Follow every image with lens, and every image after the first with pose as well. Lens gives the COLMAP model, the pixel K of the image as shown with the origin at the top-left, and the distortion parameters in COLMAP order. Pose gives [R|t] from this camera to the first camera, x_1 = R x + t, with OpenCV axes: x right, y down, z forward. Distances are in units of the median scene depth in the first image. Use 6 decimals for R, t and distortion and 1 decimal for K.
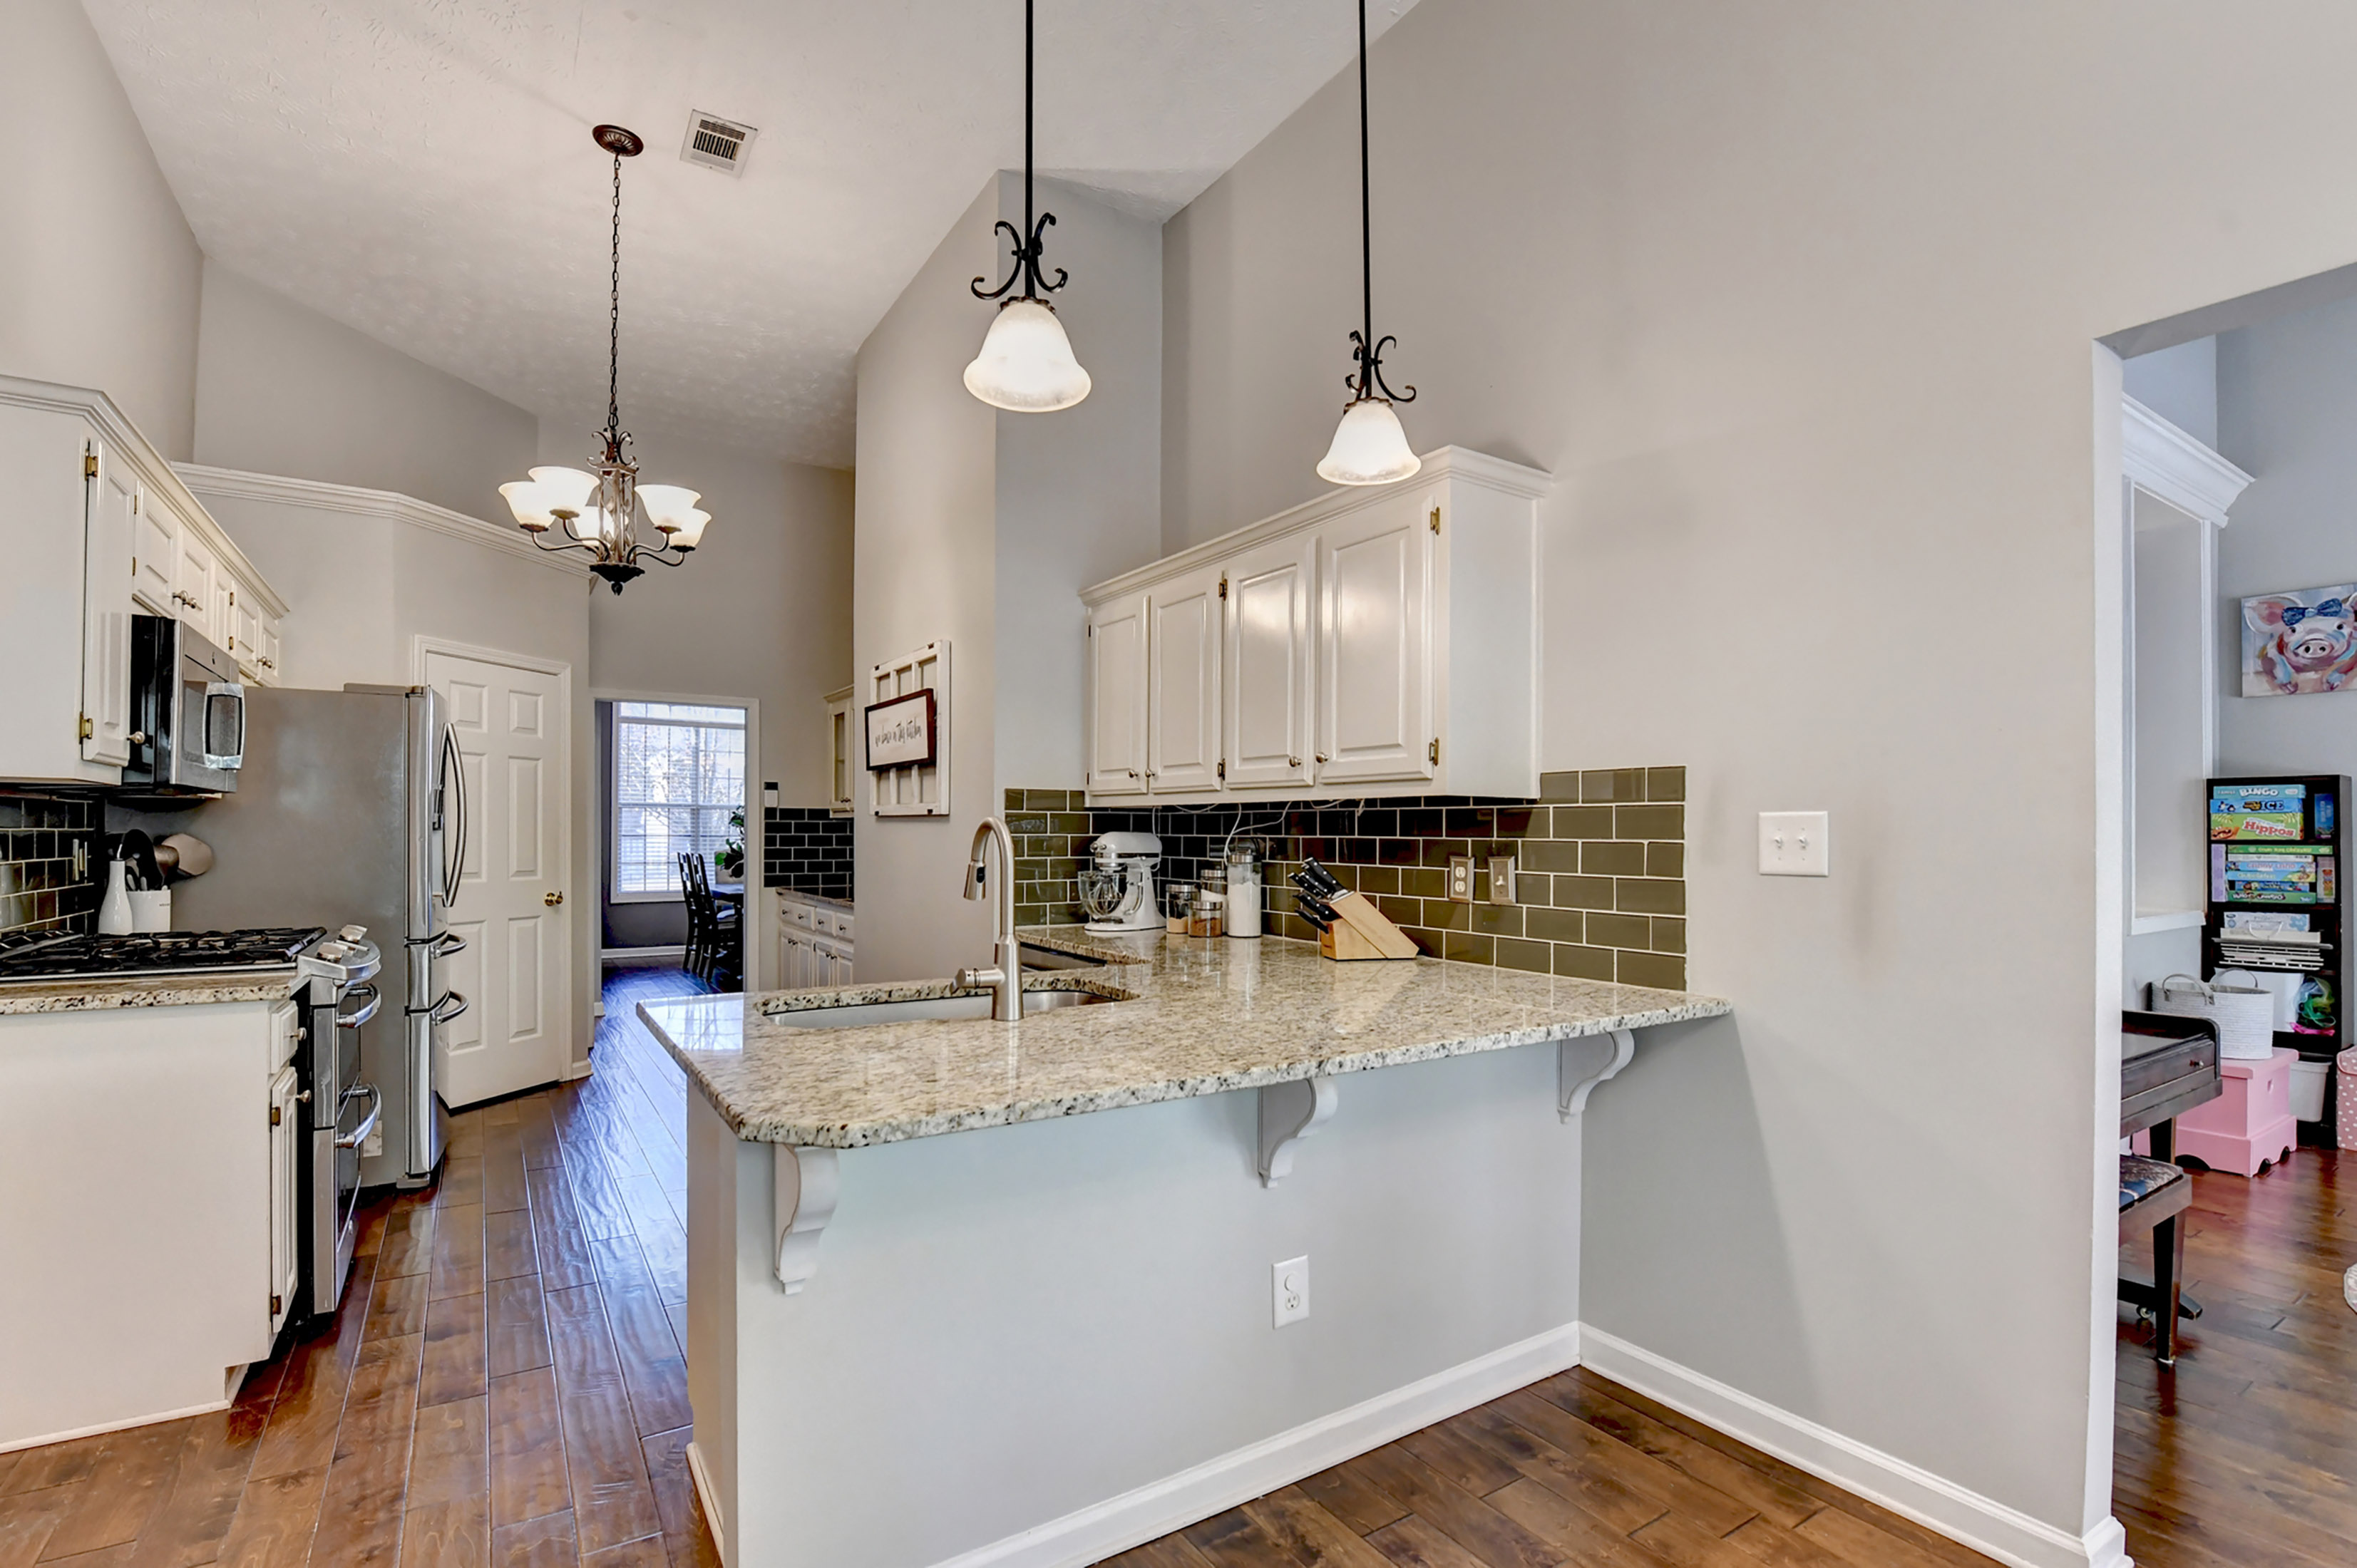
lens RADIAL K [[988.2, 0, 1174.0], [0, 988.2, 825.1], [0, 0, 1]] dist [-0.010168, -0.000111]
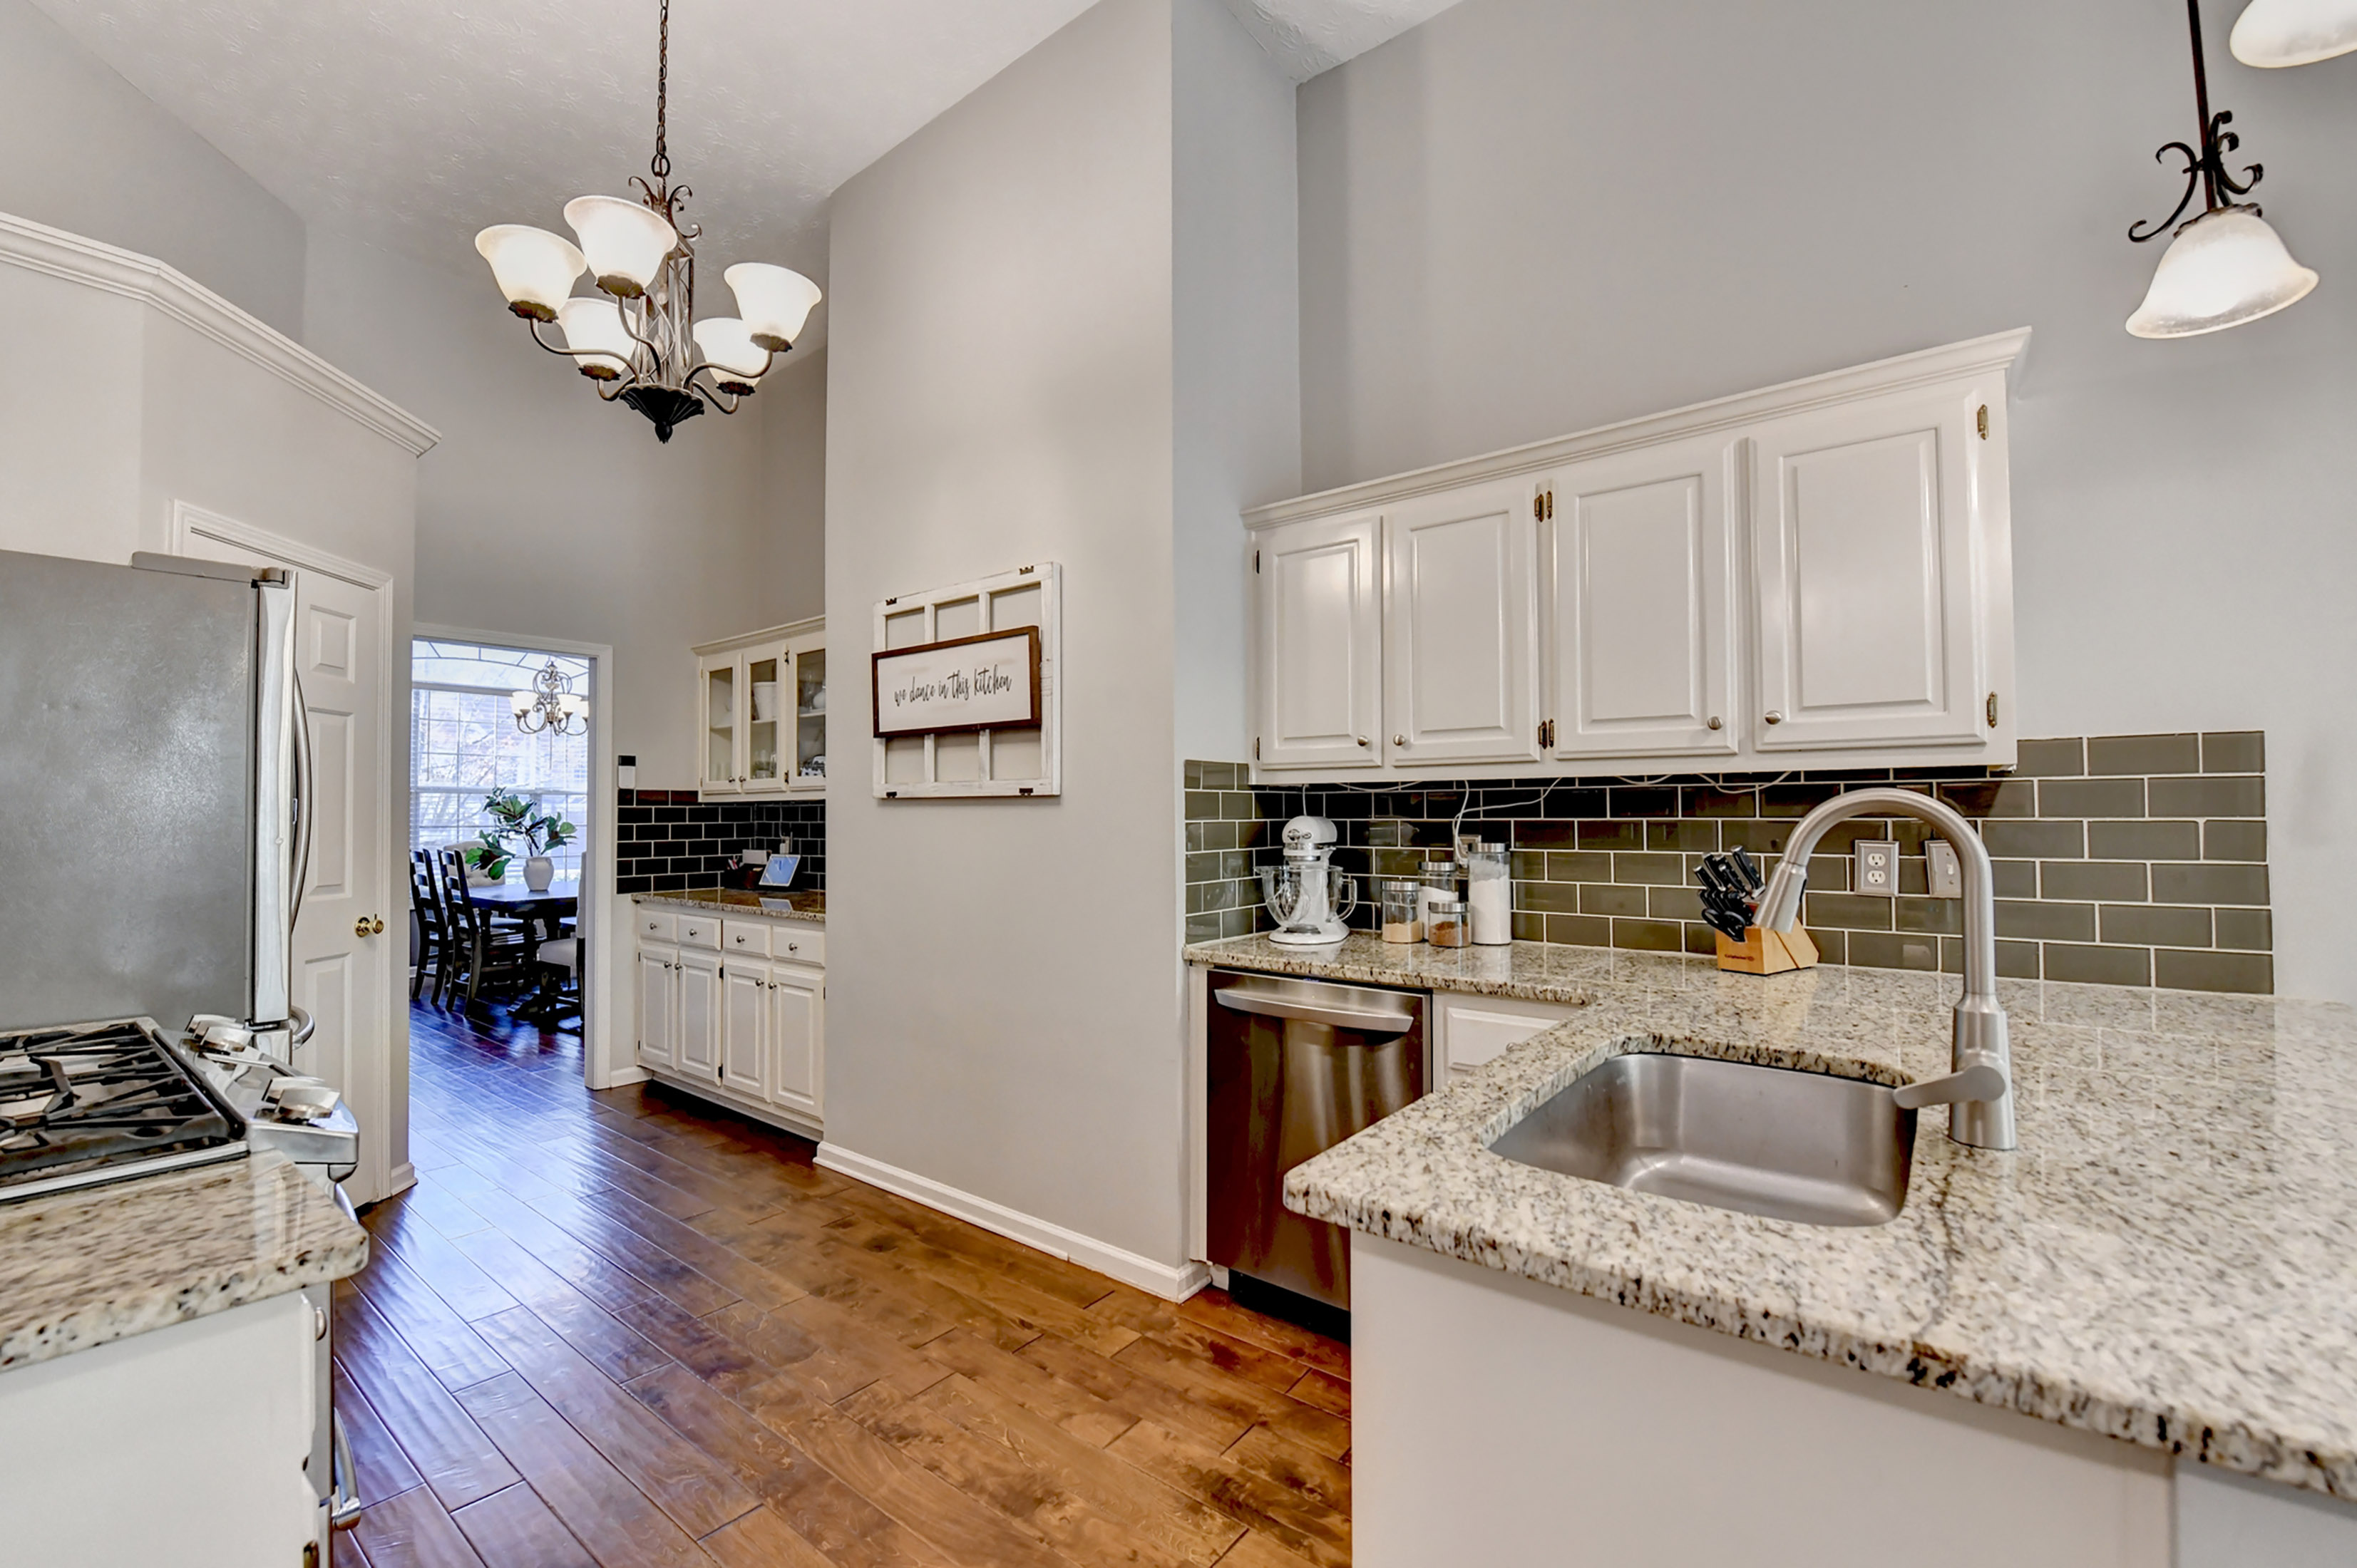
lens RADIAL K [[976.9, 0, 1178.5], [0, 976.9, 784.0], [0, 0, 1]] dist [-0.013795, -0.000329]
pose [[0.959373, -0.000162, 0.282140, -0.362603], [0.007360, 0.999674, -0.024453, -0.000254], [-0.282044, 0.025537, 0.959061, 0.275110]]
